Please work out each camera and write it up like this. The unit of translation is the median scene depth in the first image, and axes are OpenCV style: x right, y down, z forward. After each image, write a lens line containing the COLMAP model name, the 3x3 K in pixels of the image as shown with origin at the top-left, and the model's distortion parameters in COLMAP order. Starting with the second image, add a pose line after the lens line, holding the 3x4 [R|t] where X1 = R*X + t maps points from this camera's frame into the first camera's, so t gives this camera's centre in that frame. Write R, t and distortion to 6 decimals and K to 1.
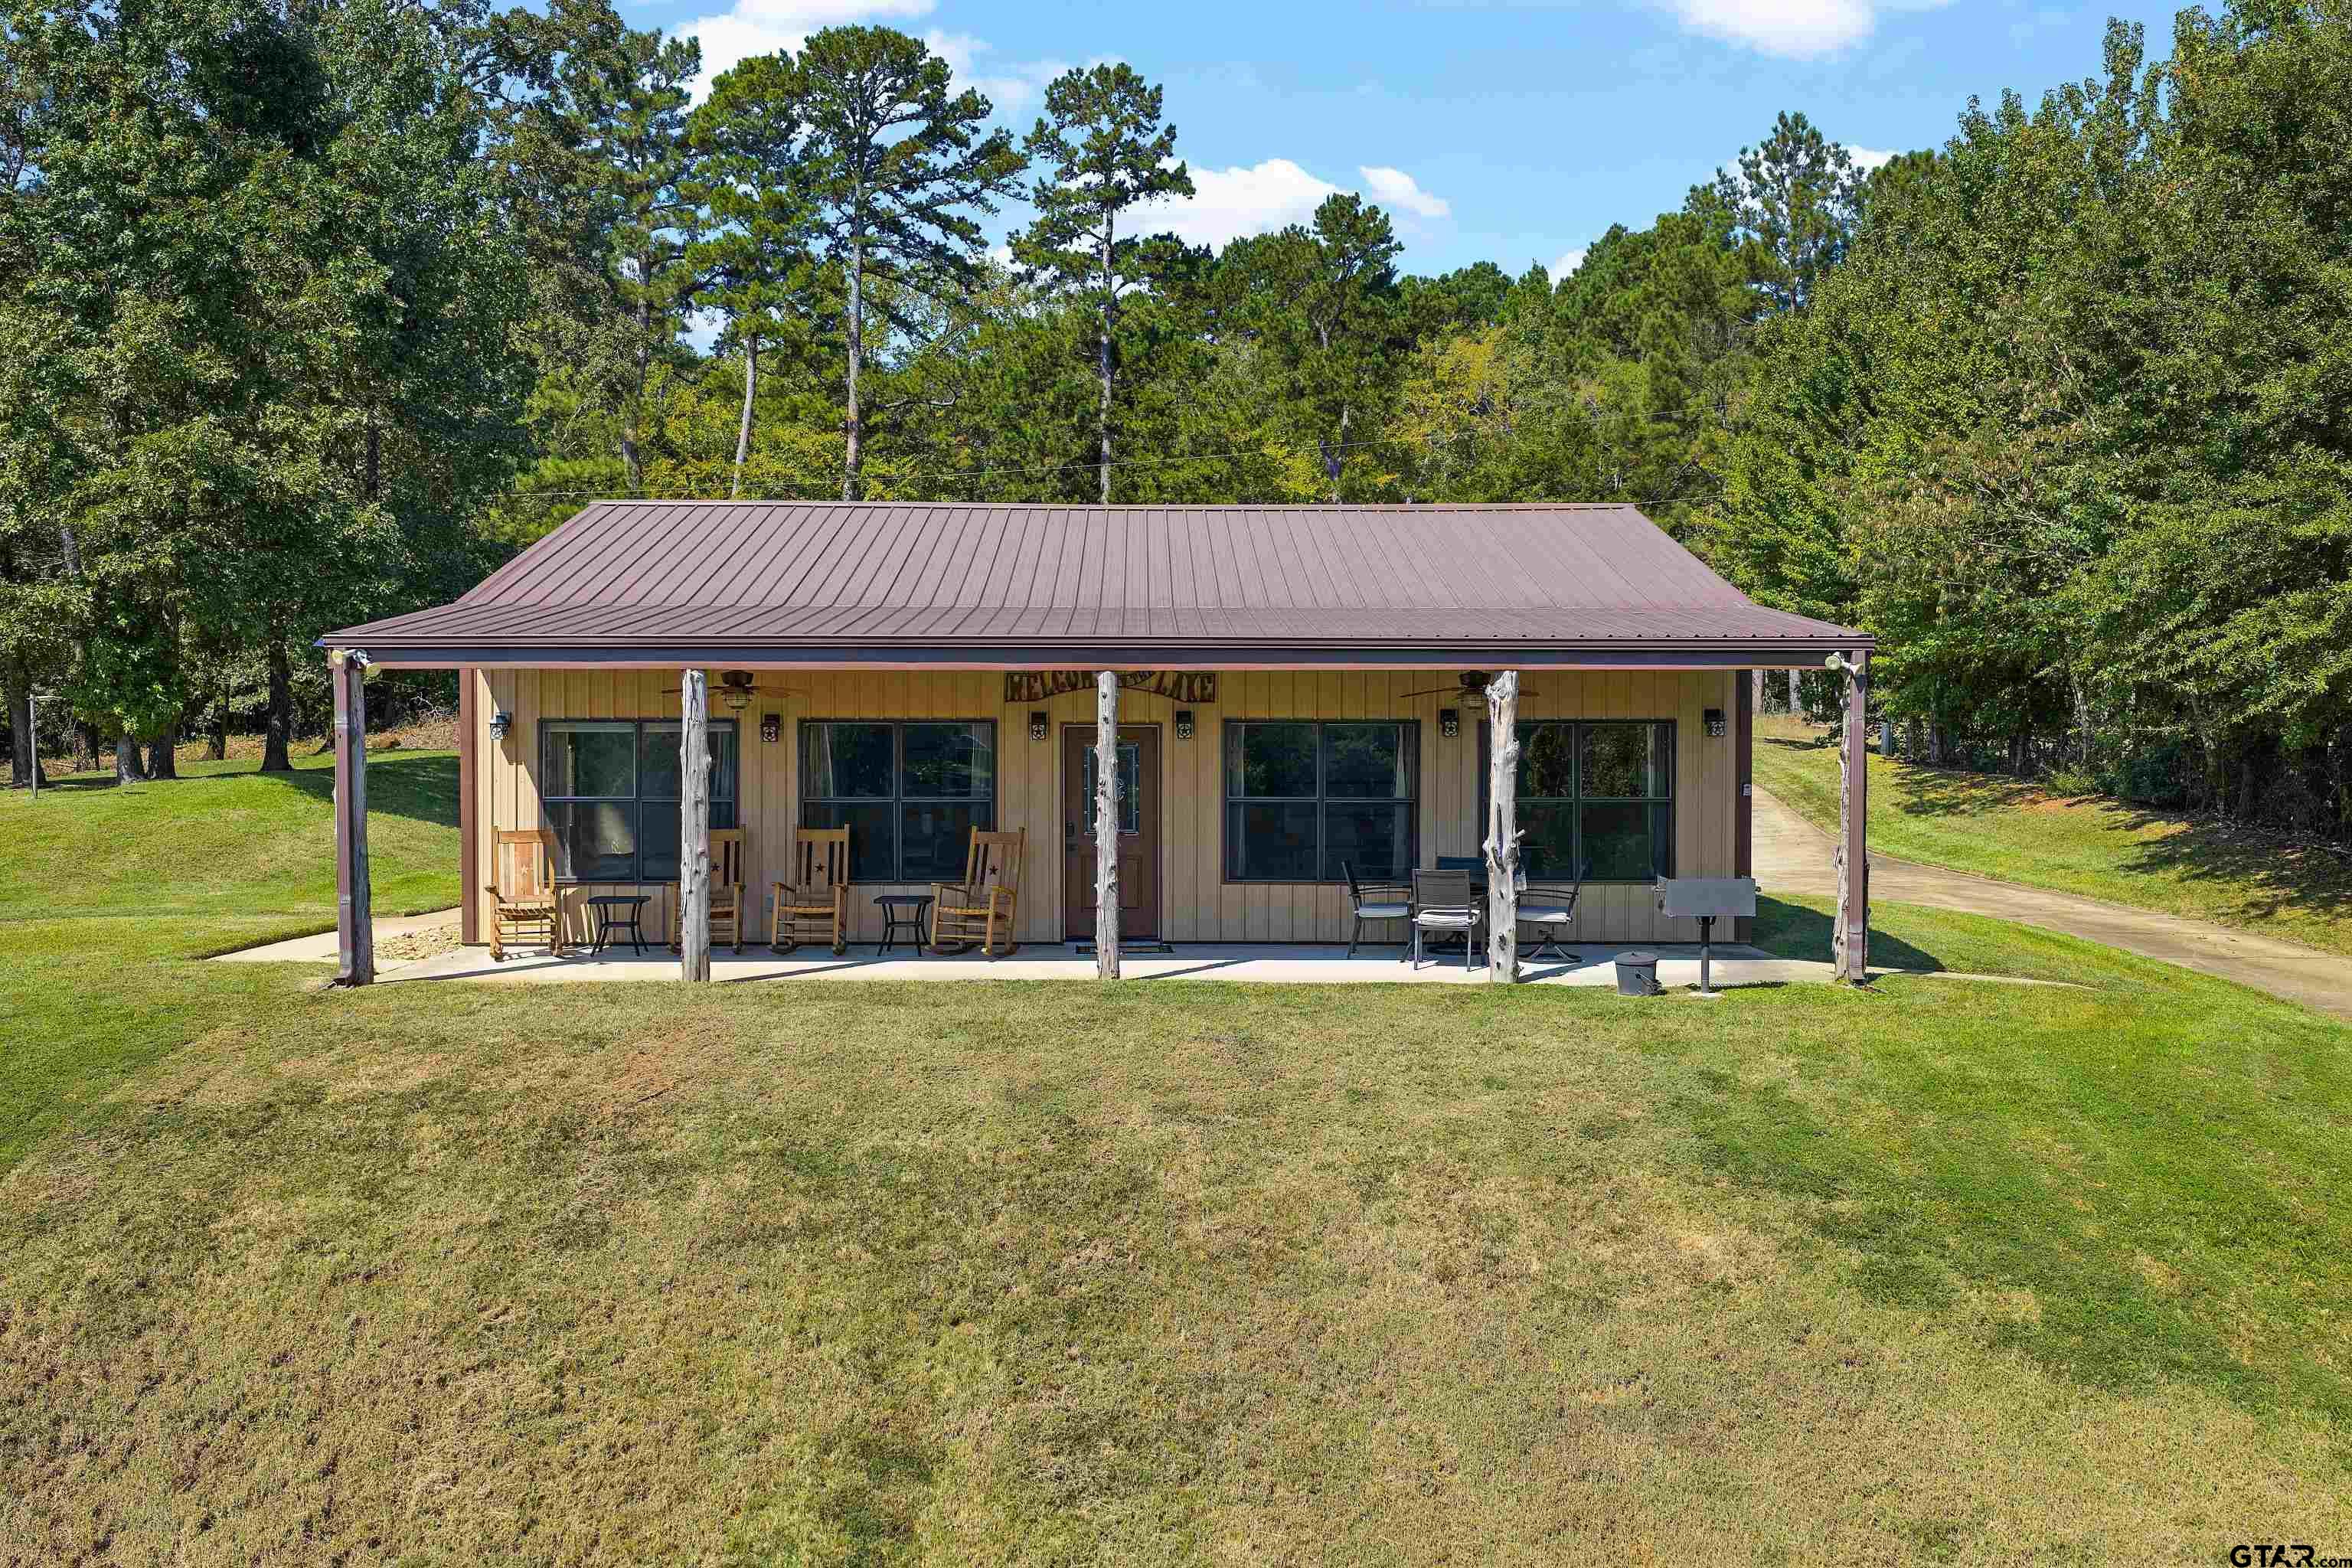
lens RADIAL K [[1919.3, 0, 1176.0], [0, 1919.3, 784.0], [0, 0, 1]] dist [-0.008995, -0.002536]
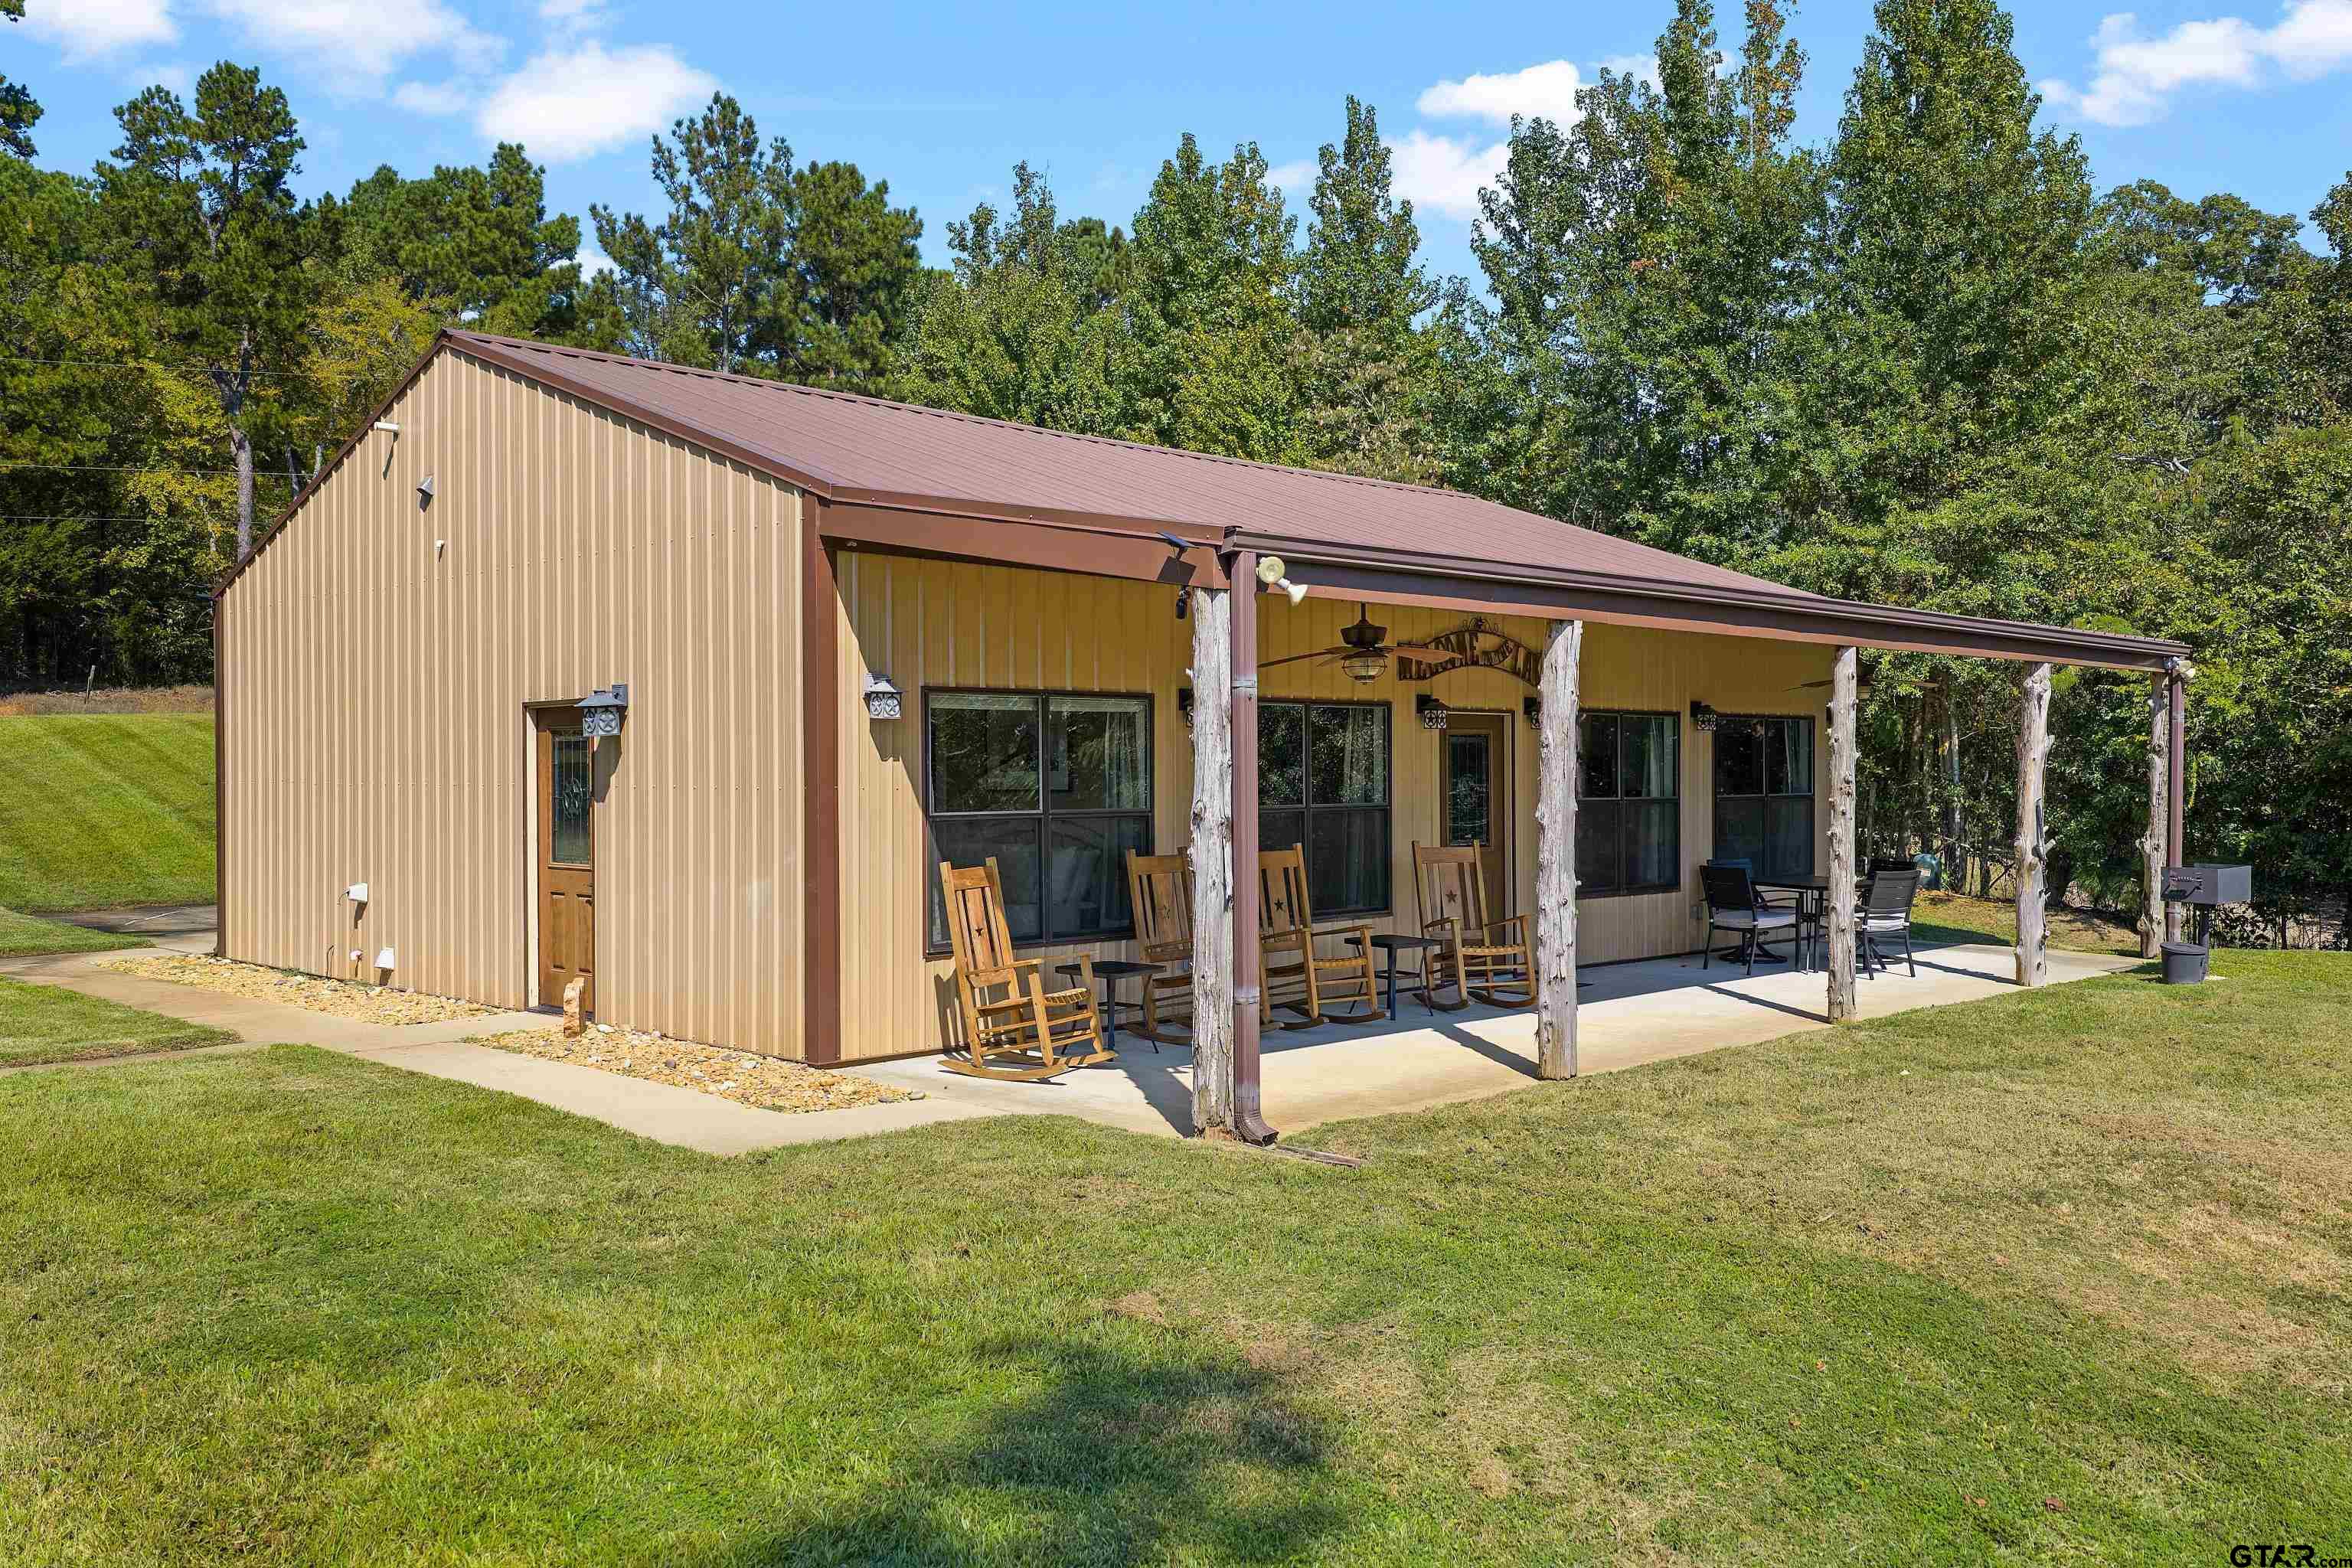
lens RADIAL K [[1919.3, 0, 1176.0], [0, 1919.3, 784.0], [0, 0, 1]] dist [-0.008995, -0.002536]
pose [[0.710528, -0.011296, 0.703579, -0.707014], [0.011909, 0.999921, 0.004027, -0.004255], [-0.703569, 0.005518, 0.710606, 0.506213]]
